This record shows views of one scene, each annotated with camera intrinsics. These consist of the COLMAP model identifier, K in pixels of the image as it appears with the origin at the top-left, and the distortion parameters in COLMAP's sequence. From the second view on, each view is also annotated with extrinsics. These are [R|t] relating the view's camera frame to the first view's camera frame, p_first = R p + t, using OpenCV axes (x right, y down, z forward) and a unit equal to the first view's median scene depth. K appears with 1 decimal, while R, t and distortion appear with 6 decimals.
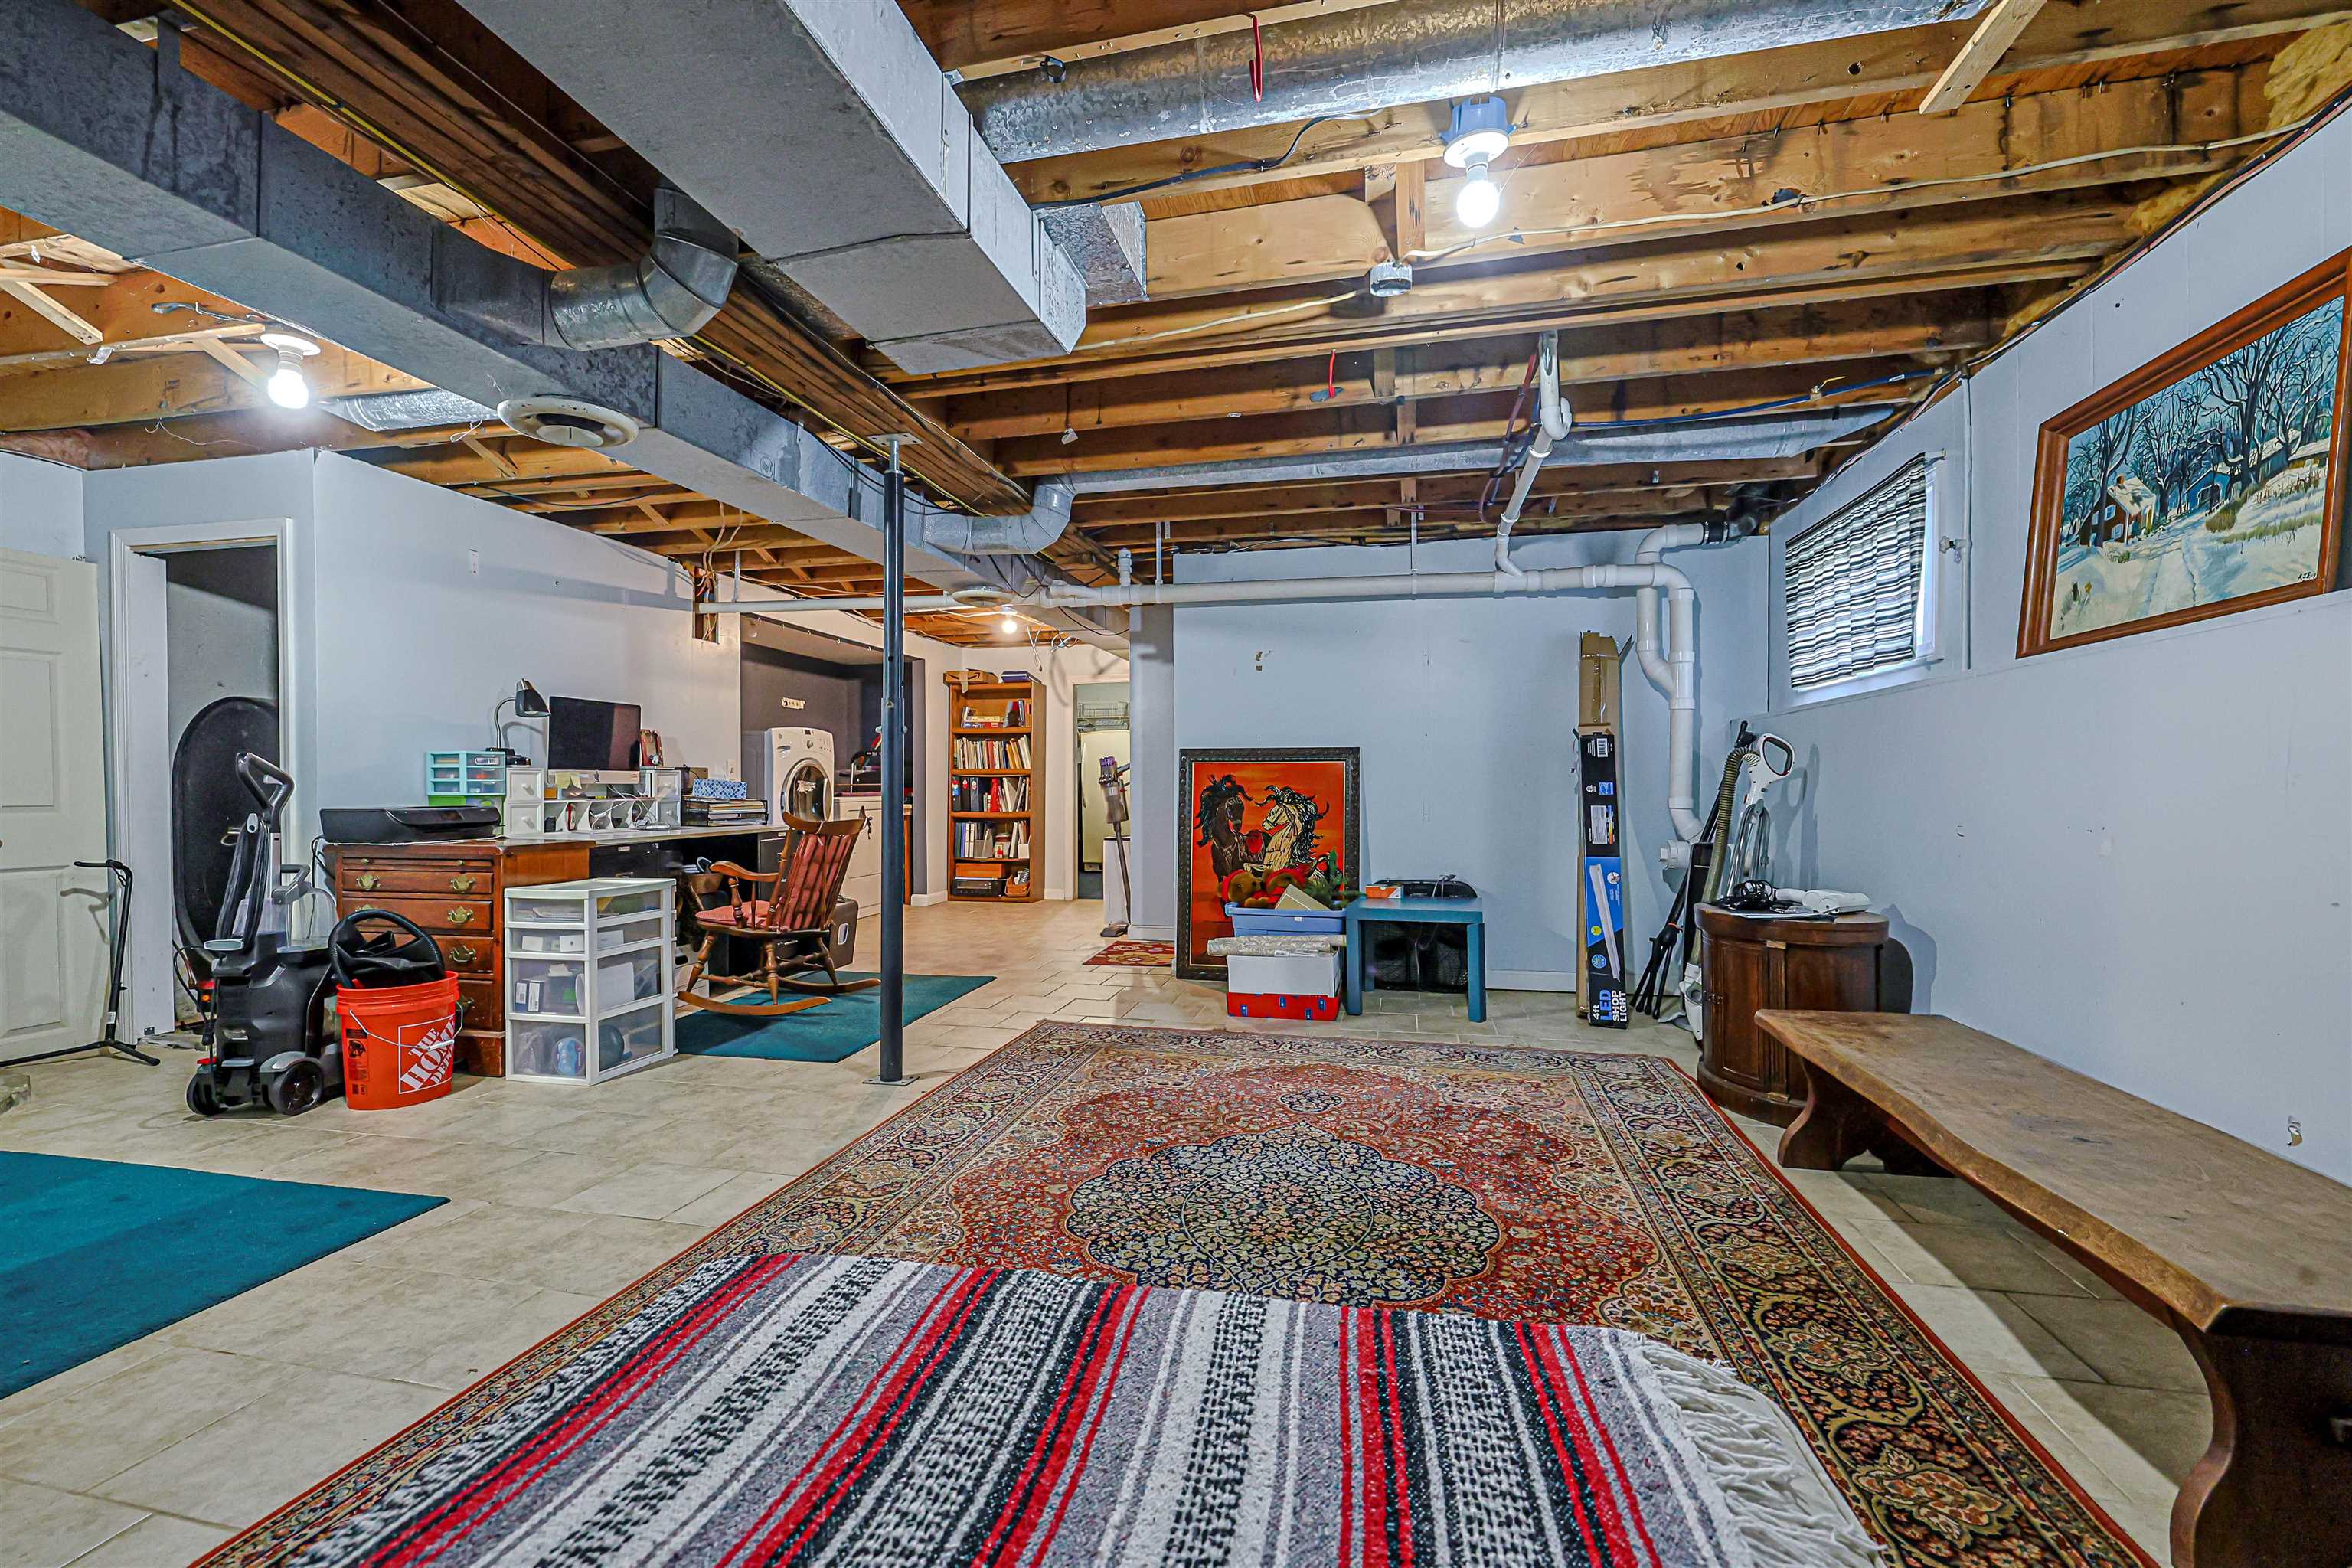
lens RADIAL K [[1018.5, 0, 1166.8], [0, 1018.5, 793.3], [0, 0, 1]] dist [0.000107, 0.000034]
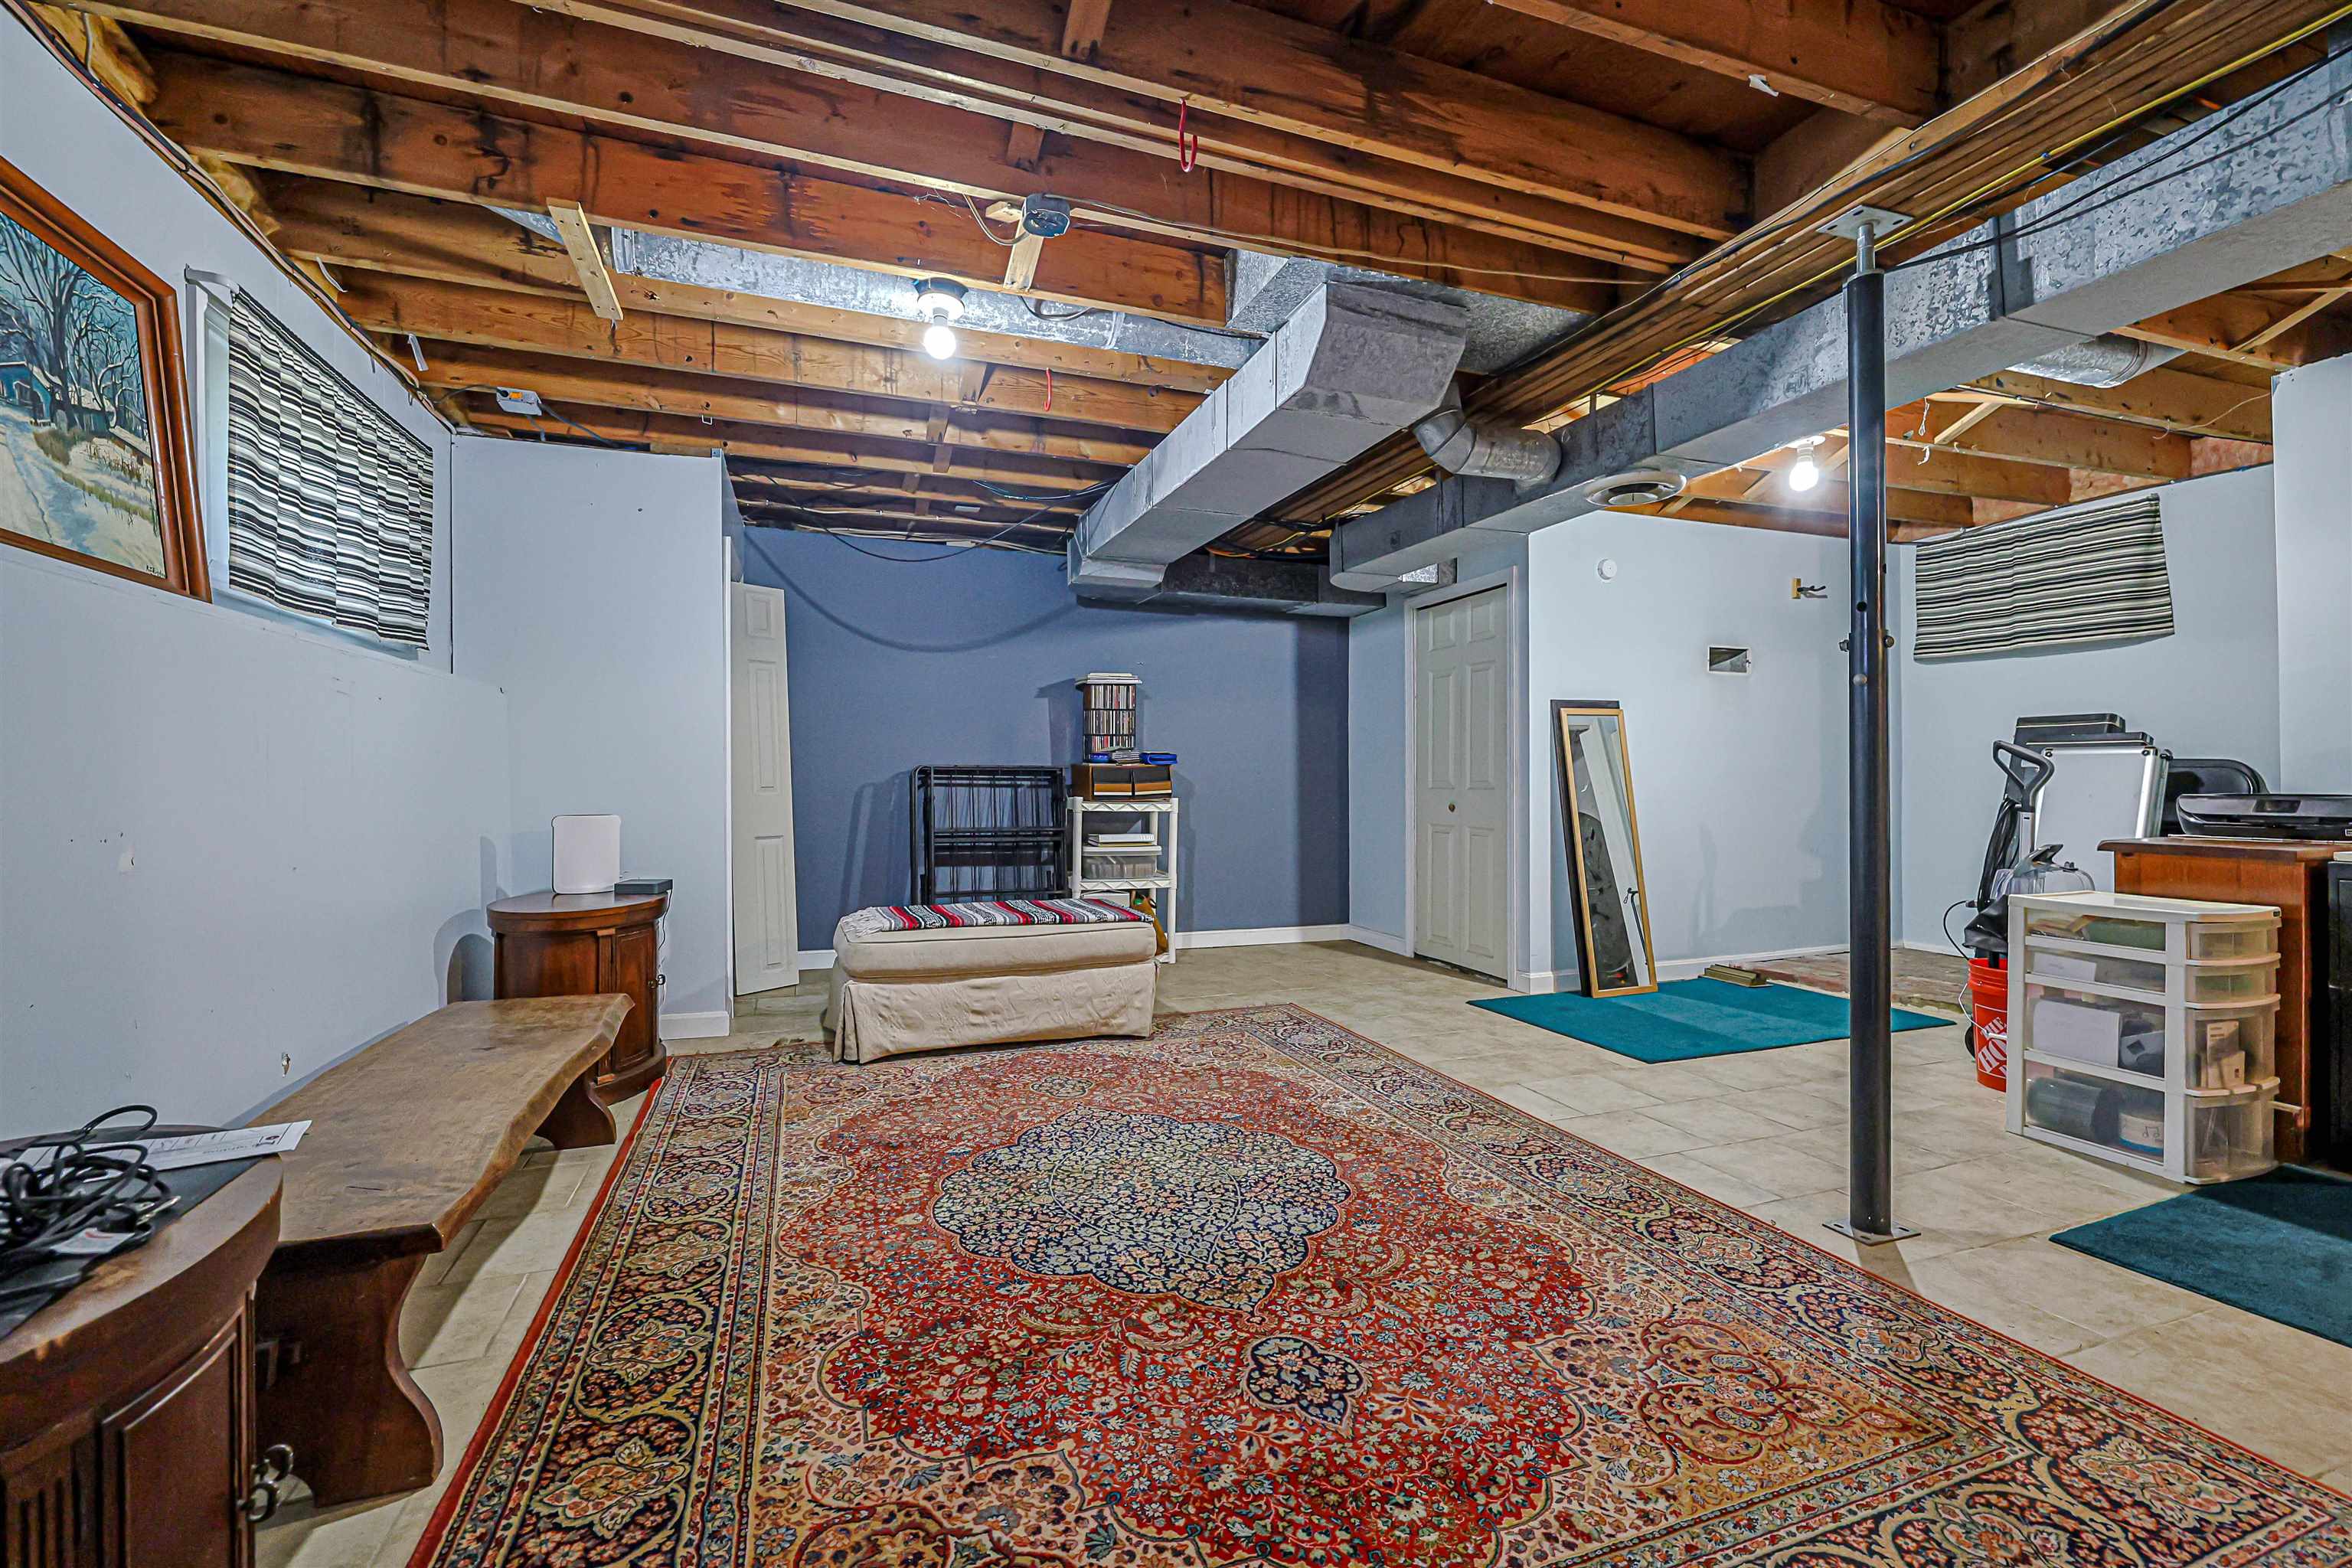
lens RADIAL K [[987.4, 0, 1179.0], [0, 987.4, 775.7], [0, 0, 1]] dist [0.000421, 0.000120]
pose [[-0.832493, 0.003501, -0.554024, 0.461317], [0.001232, 0.999989, 0.004469, -0.007216], [0.554034, 0.003038, -0.832489, 1.354160]]
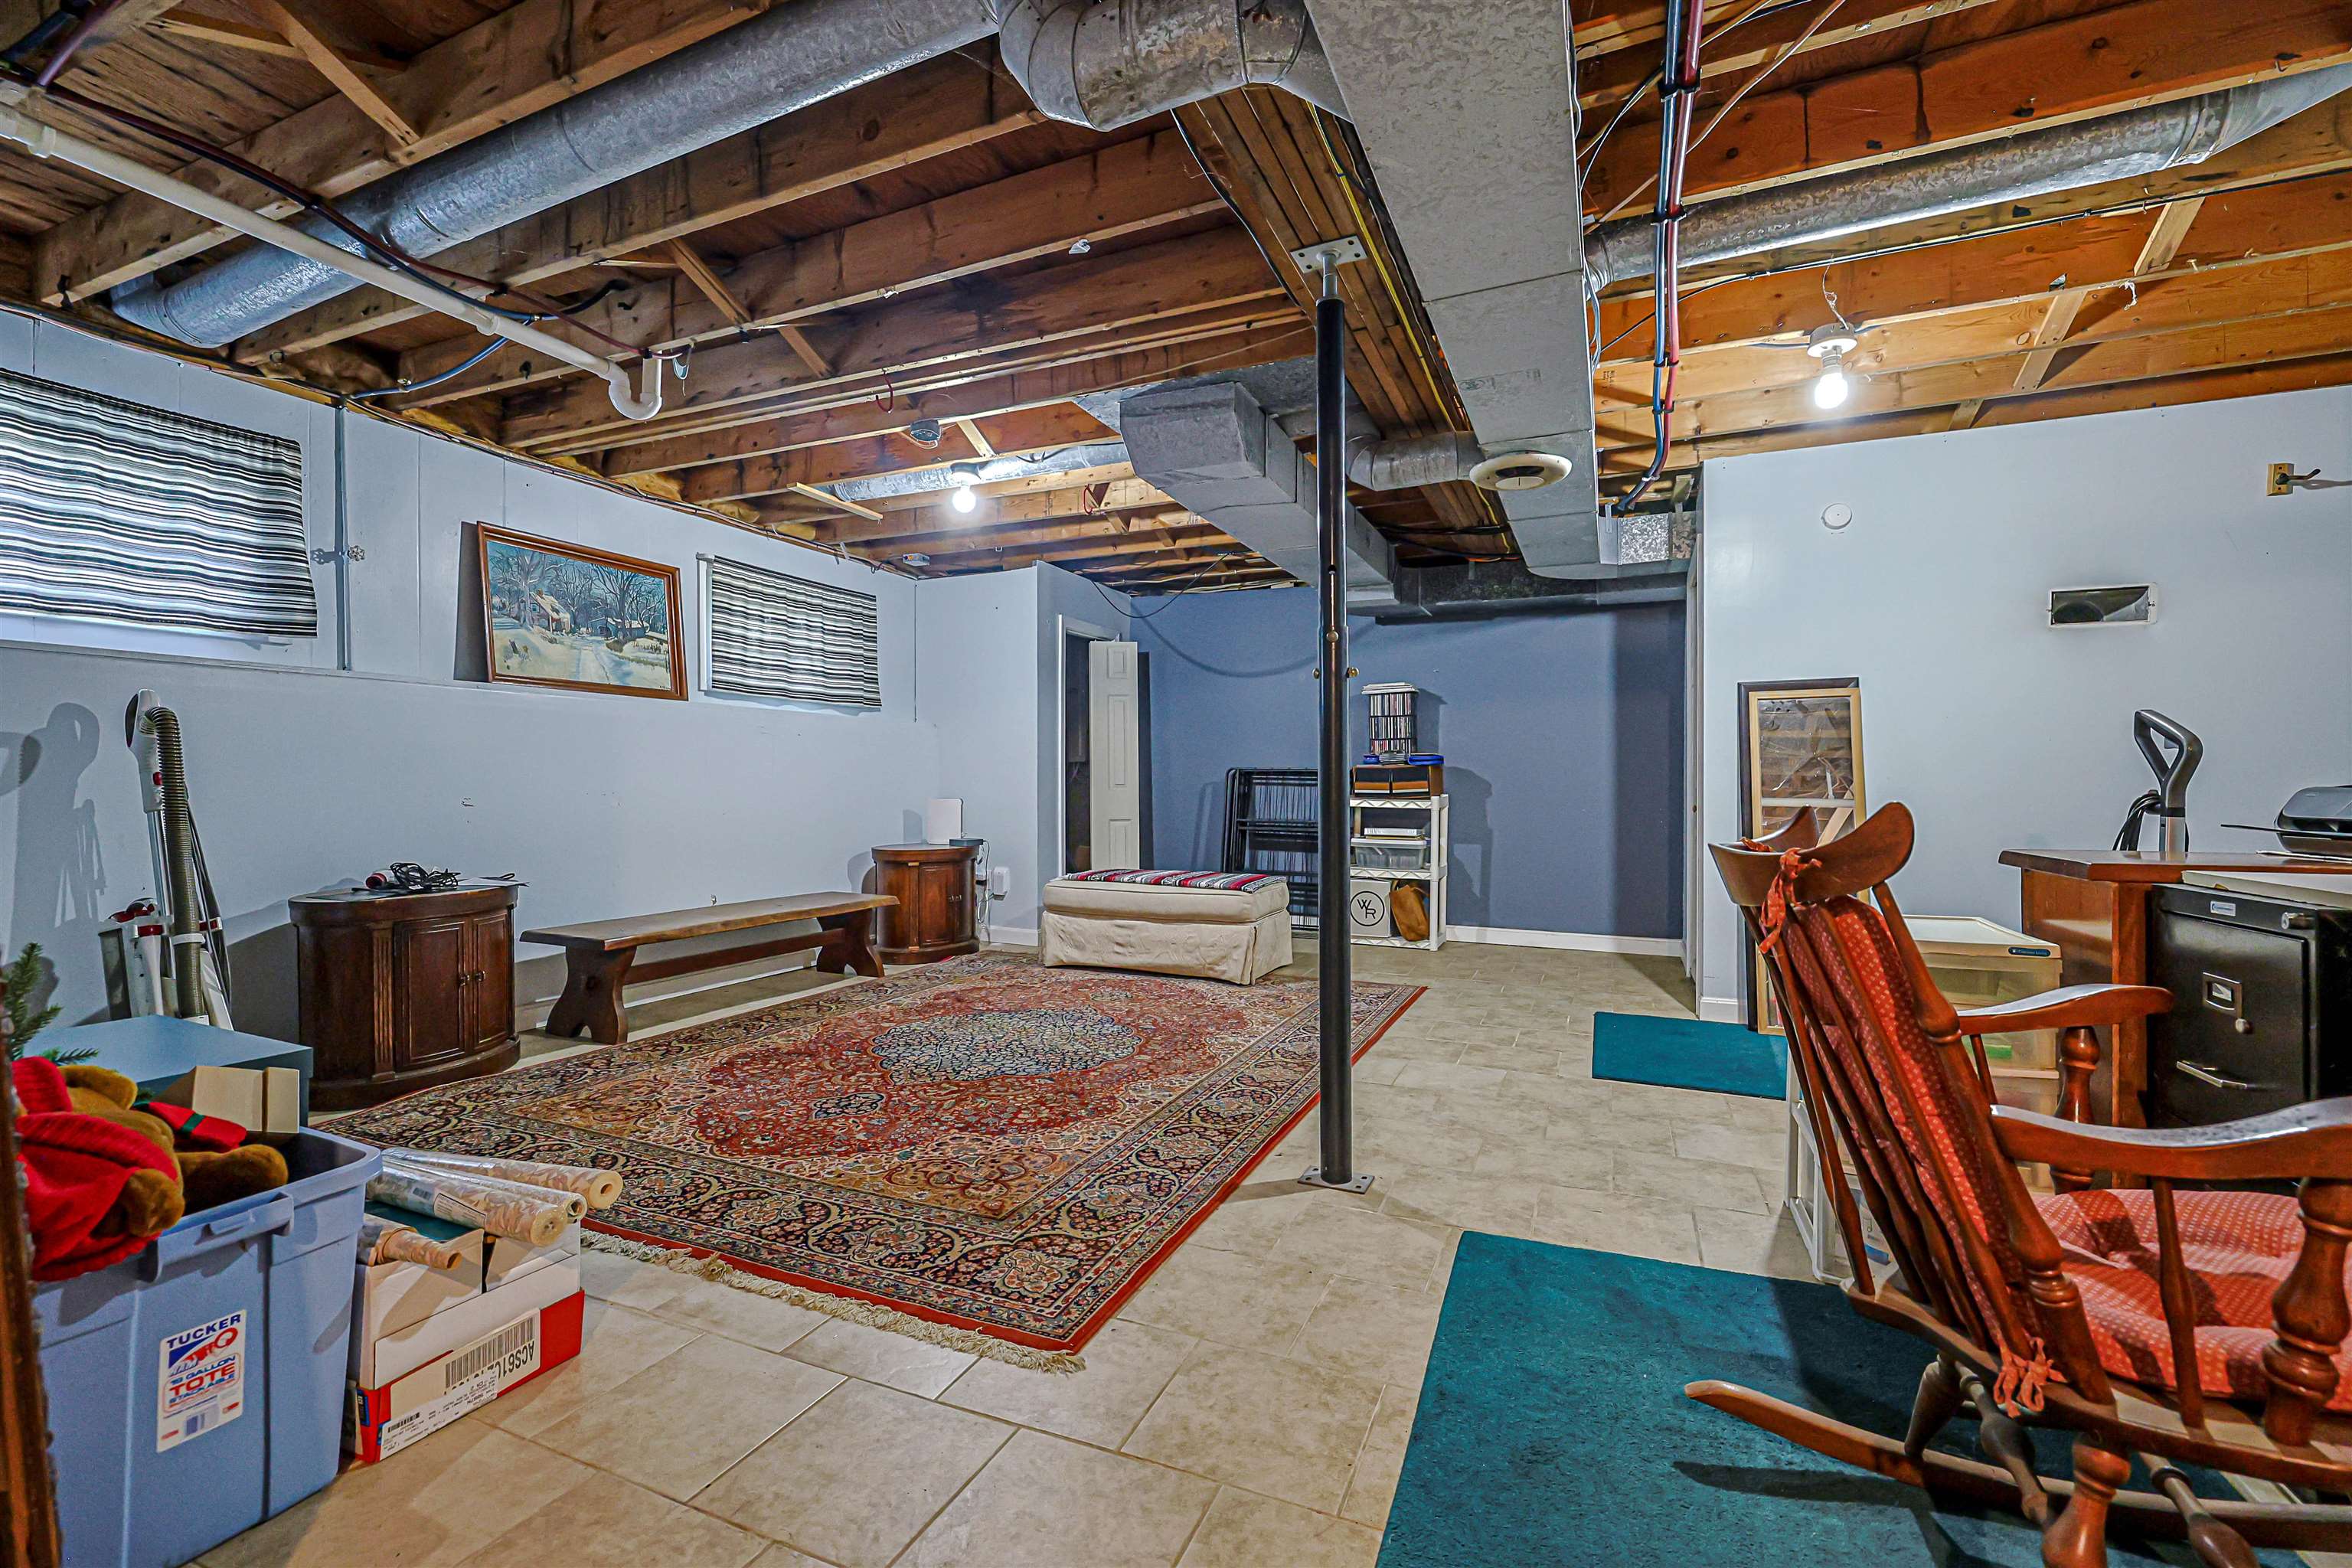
lens RADIAL K [[976.9, 0, 1176.0], [0, 976.9, 784.0], [0, 0, 1]] dist [0.001784, 0.000068]
pose [[-0.985269, 0.002484, 0.170996, -0.294631], [0.002795, 0.999995, 0.001576, 0.011549], [-0.170991, 0.002030, -0.985271, 1.777215]]
